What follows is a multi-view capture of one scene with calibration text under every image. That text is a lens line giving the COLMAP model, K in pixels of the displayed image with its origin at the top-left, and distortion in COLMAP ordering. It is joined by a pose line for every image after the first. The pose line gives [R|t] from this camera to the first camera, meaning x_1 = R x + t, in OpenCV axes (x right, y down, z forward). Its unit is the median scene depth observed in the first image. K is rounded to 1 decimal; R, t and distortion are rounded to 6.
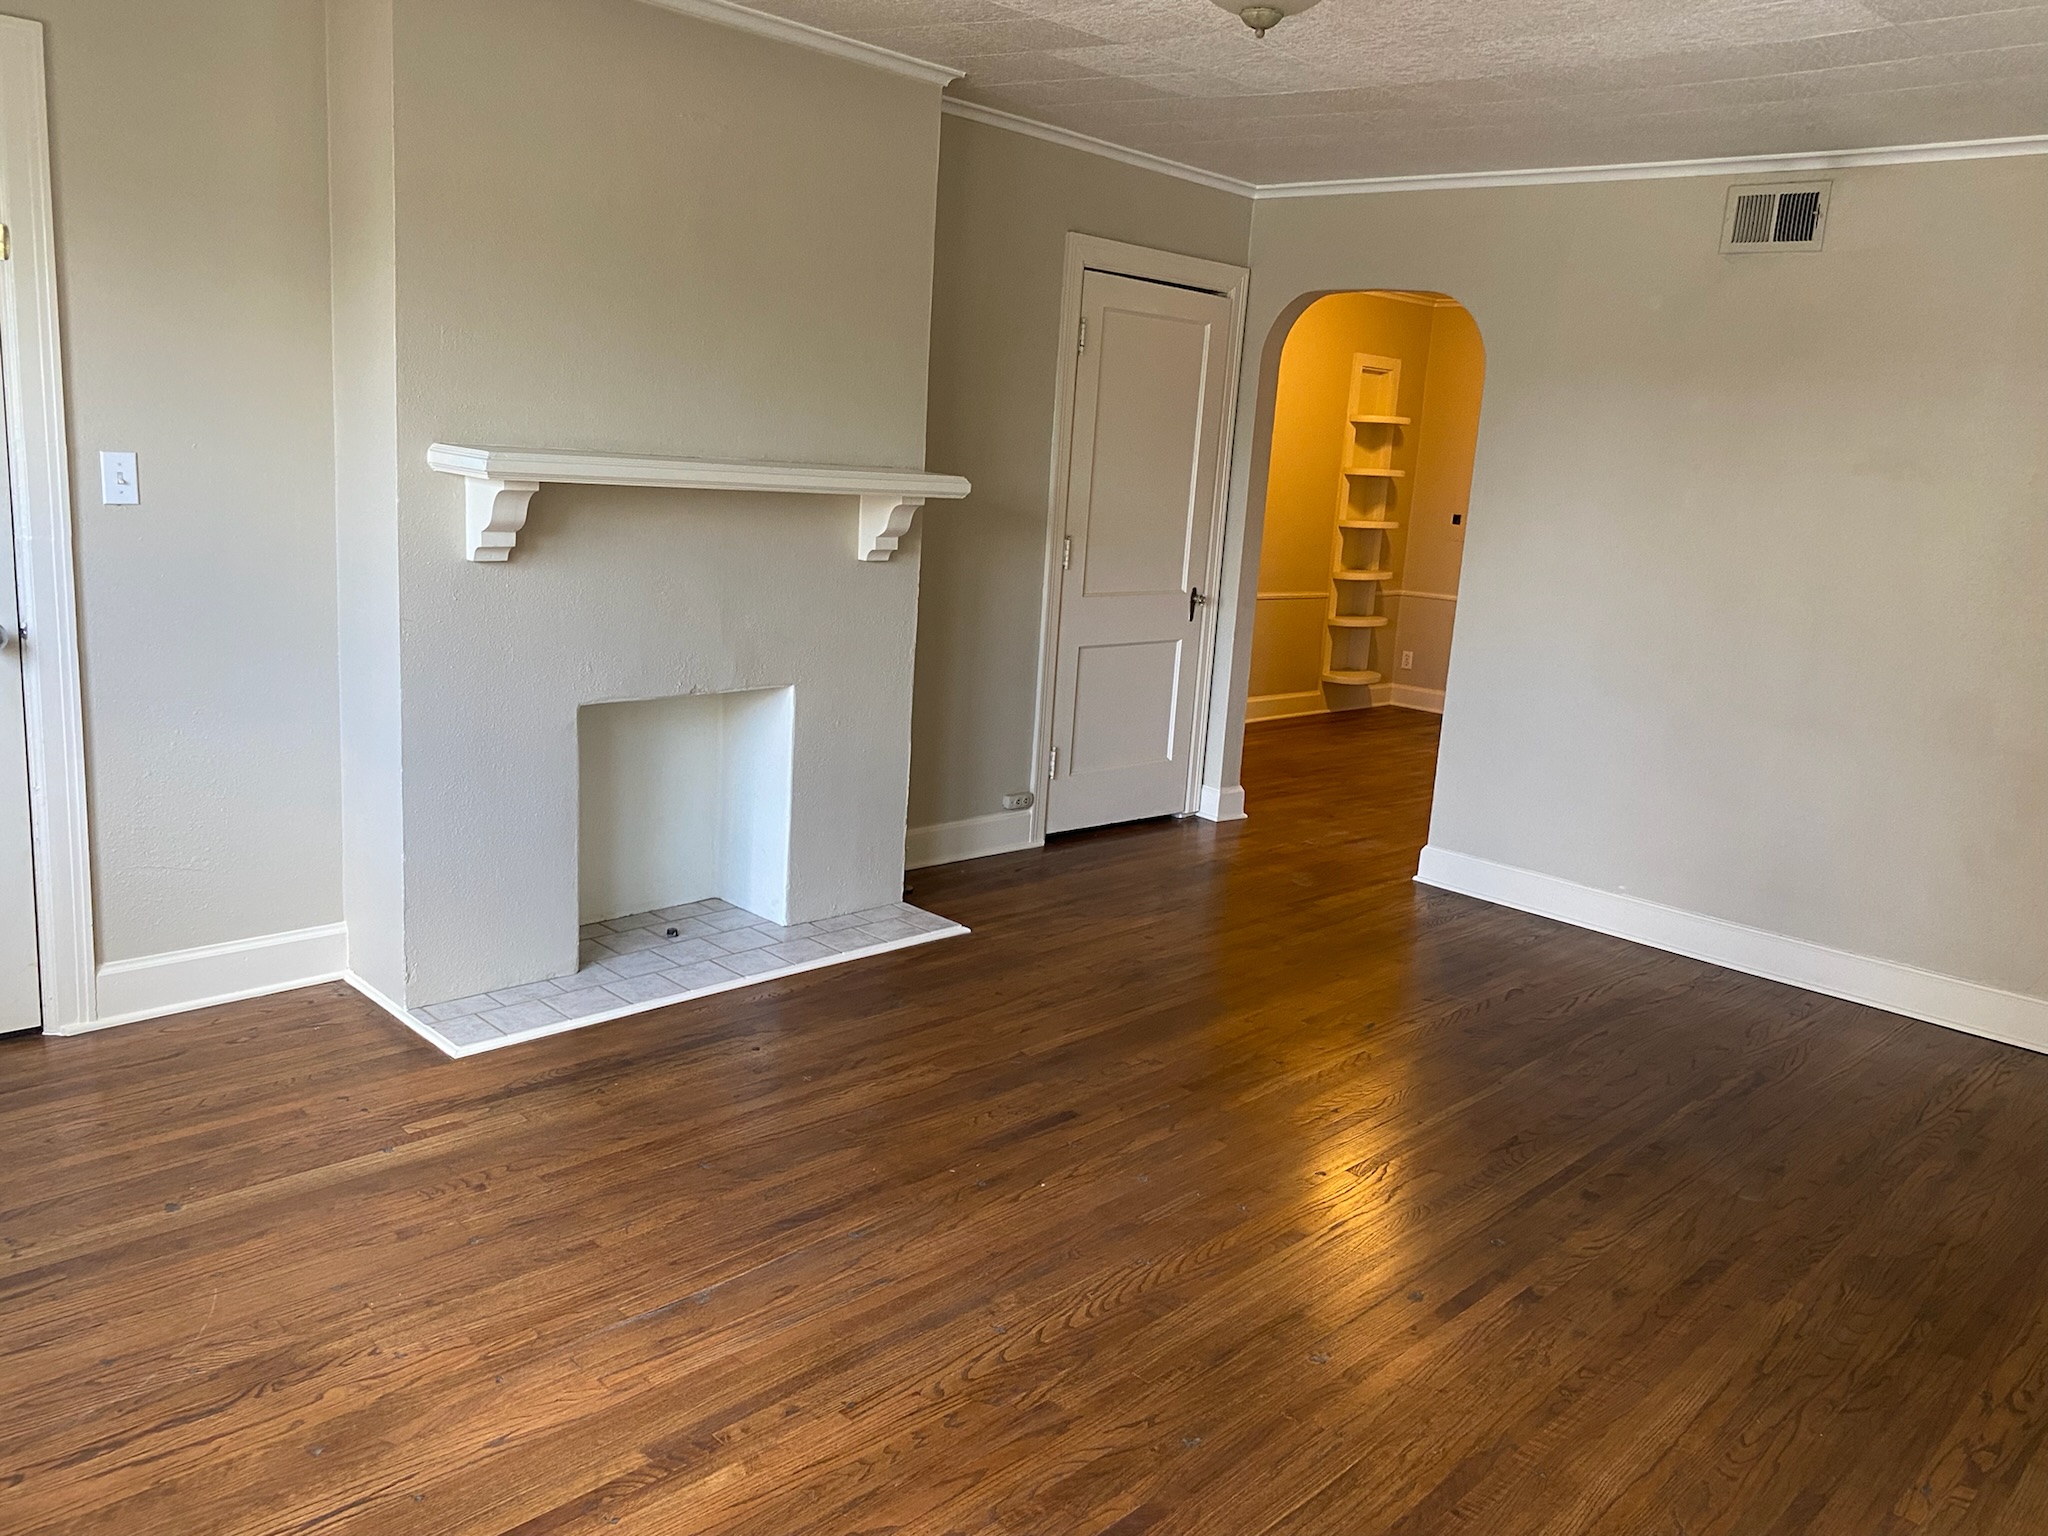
lens RADIAL K [[1587.2, 0, 1024.0], [0, 1587.2, 768.0], [0, 0, 1]] dist [0.101268, -0.178791]
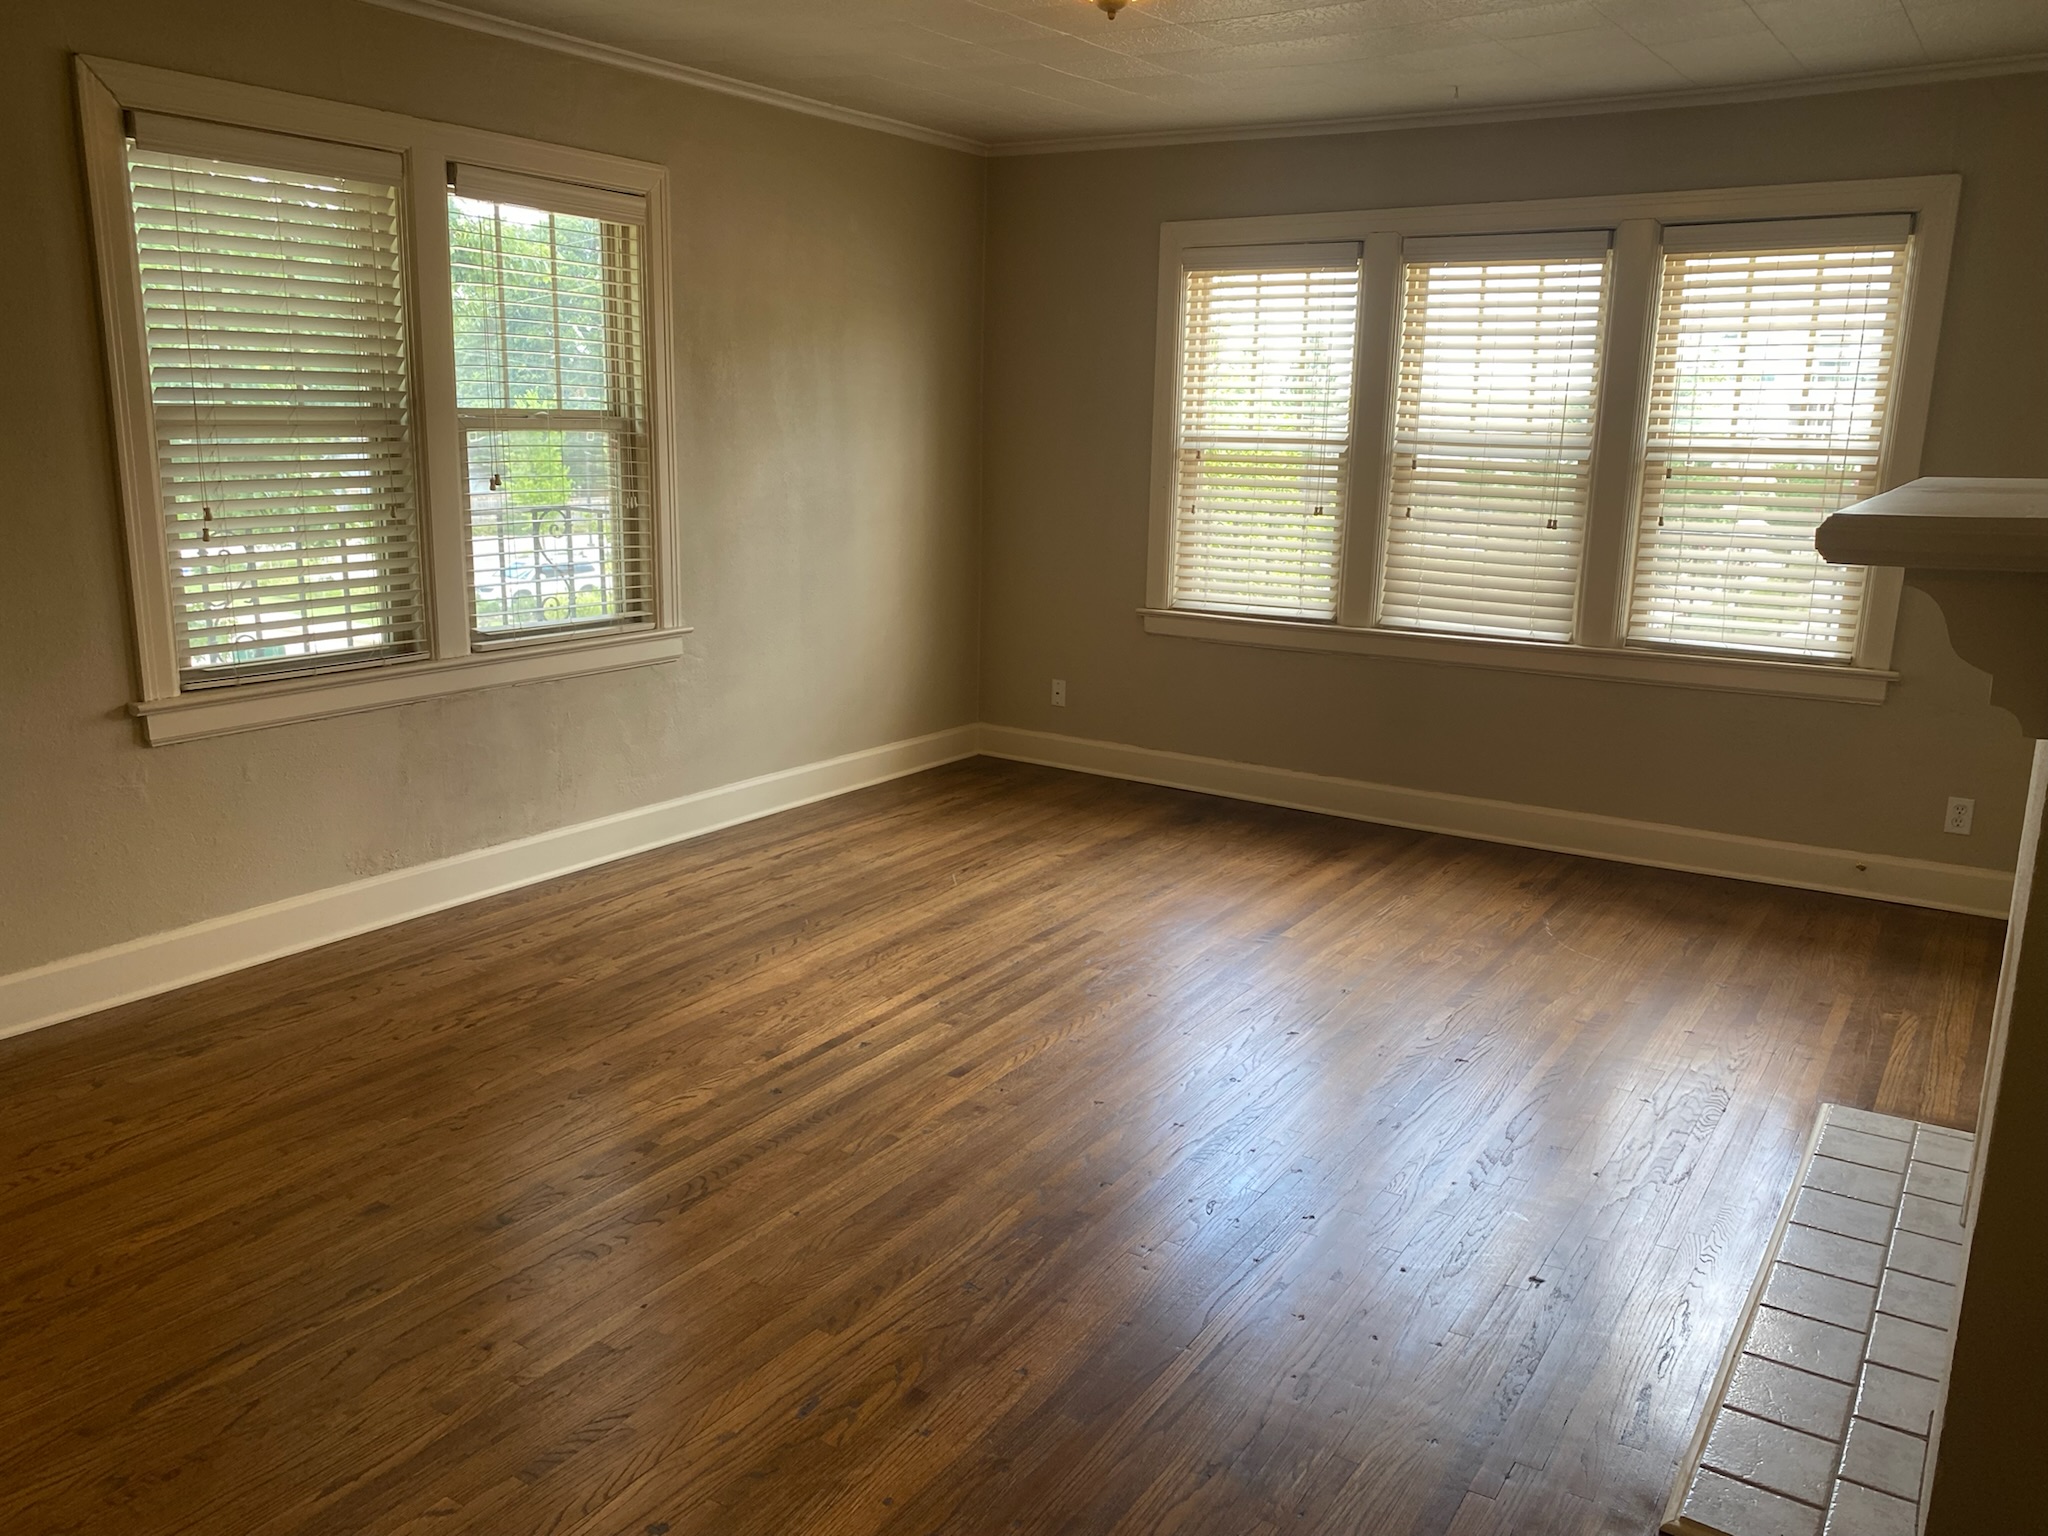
lens RADIAL K [[1587.2, 0, 1024.0], [0, 1587.2, 768.0], [0, 0, 1]] dist [0.101268, -0.178791]
pose [[-0.978569, -0.042935, -0.201393, 0.374165], [-0.120814, 0.911712, 0.392664, -0.387899], [0.166754, 0.408580, -0.897360, 2.024421]]
